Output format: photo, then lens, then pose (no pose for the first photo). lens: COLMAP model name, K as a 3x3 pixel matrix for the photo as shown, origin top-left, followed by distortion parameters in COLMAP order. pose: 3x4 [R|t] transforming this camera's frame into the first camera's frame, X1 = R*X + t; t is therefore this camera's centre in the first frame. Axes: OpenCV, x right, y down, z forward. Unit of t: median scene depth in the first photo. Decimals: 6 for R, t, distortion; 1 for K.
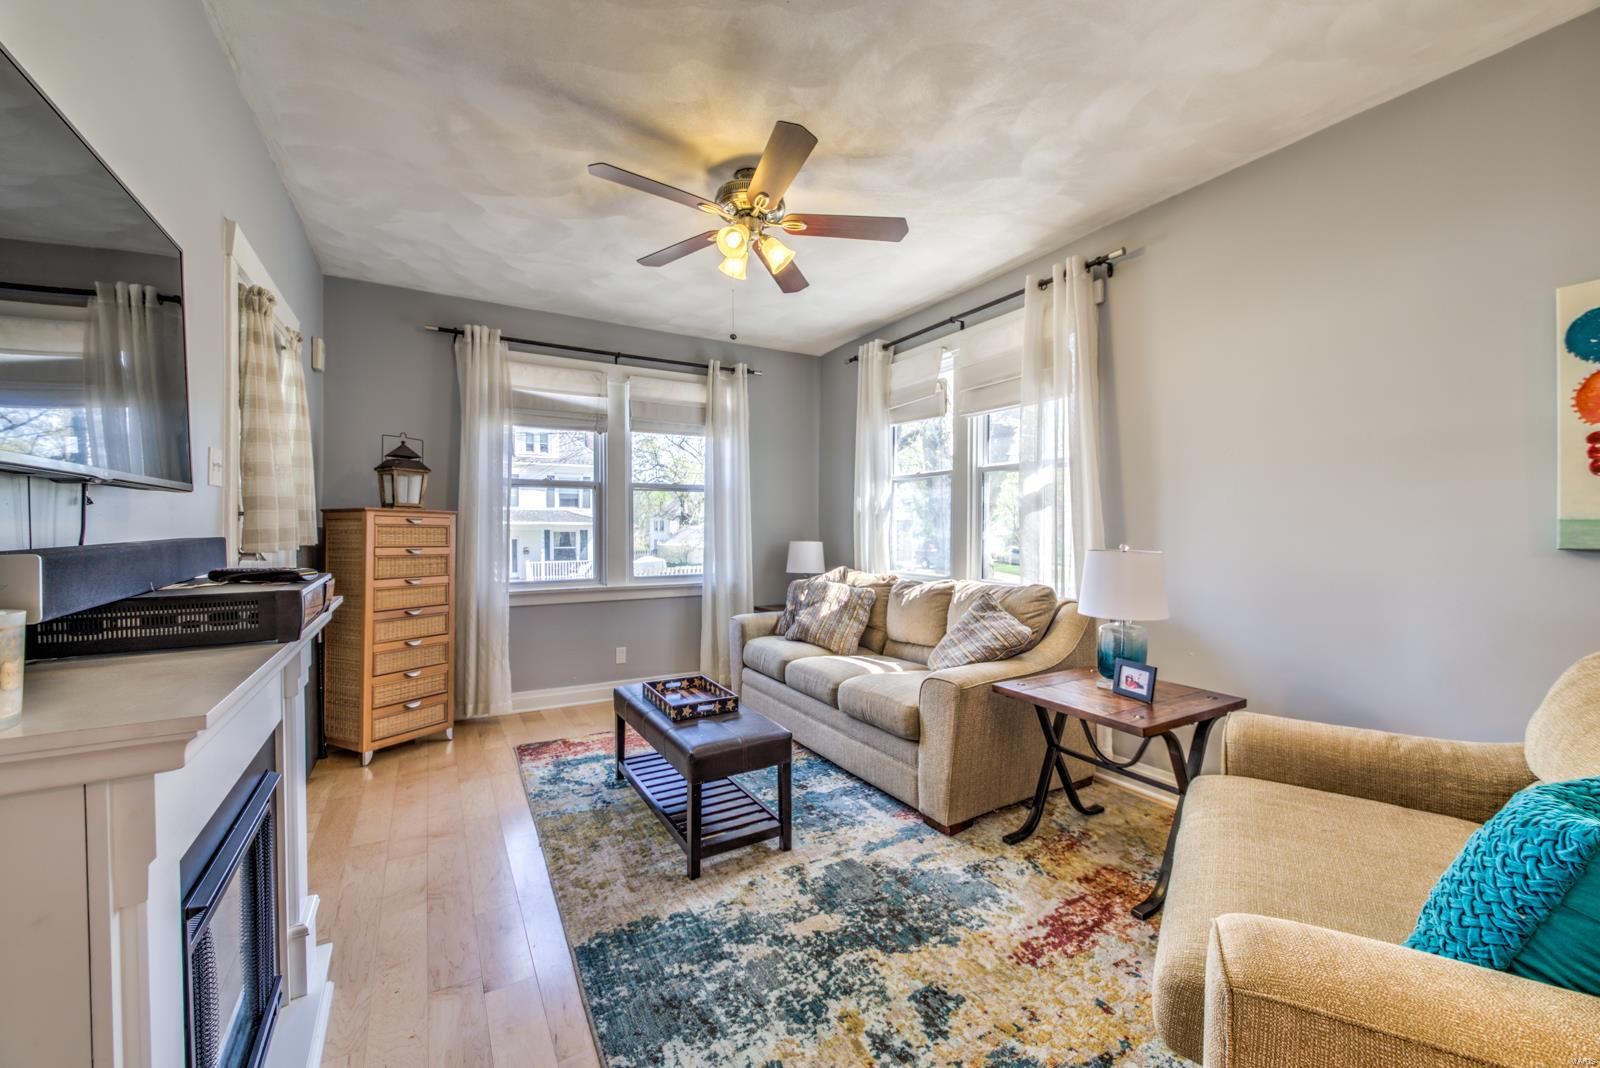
lens RADIAL K [[672.1, 0, 800.0], [0, 672.1, 534.0], [0, 0, 1]] dist [0.015992, -0.012178]
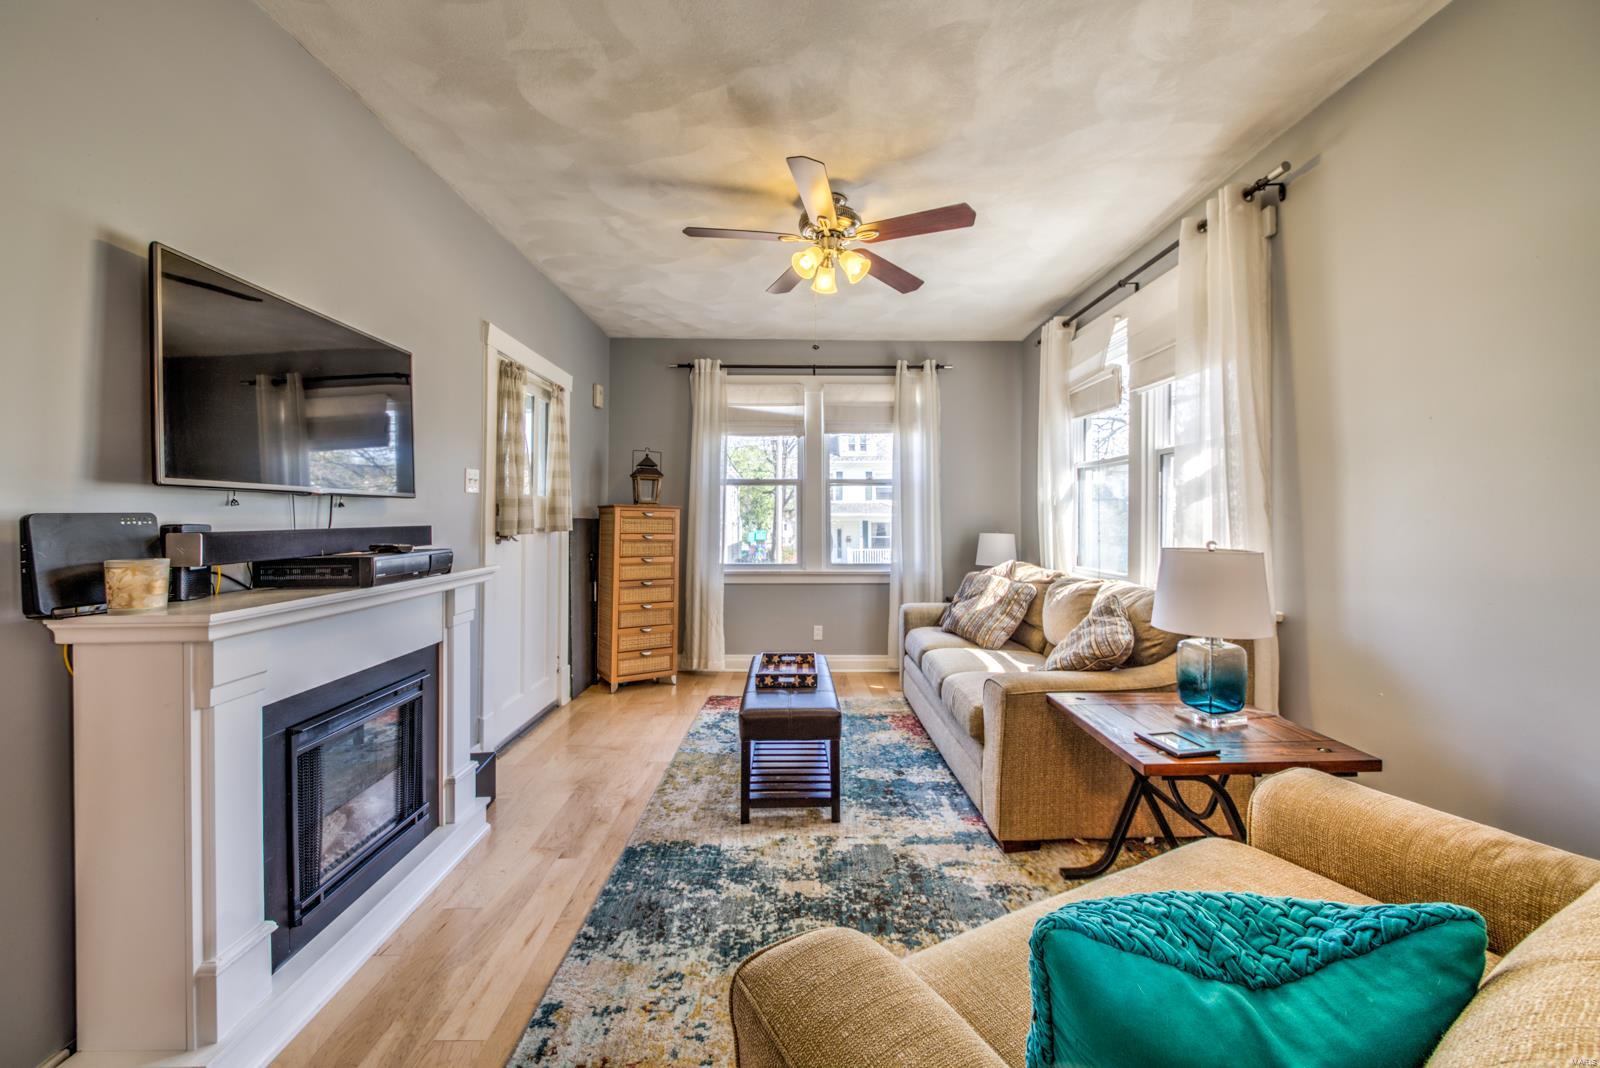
lens RADIAL K [[658.1, 0, 801.4], [0, 658.1, 513.3], [0, 0, 1]] dist [0.009744, -0.000105]
pose [[0.852836, -0.002747, -0.522171, 0.384299], [-0.006105, 0.999865, -0.015231, -0.002816], [0.522143, 0.016177, 0.852705, 0.058495]]
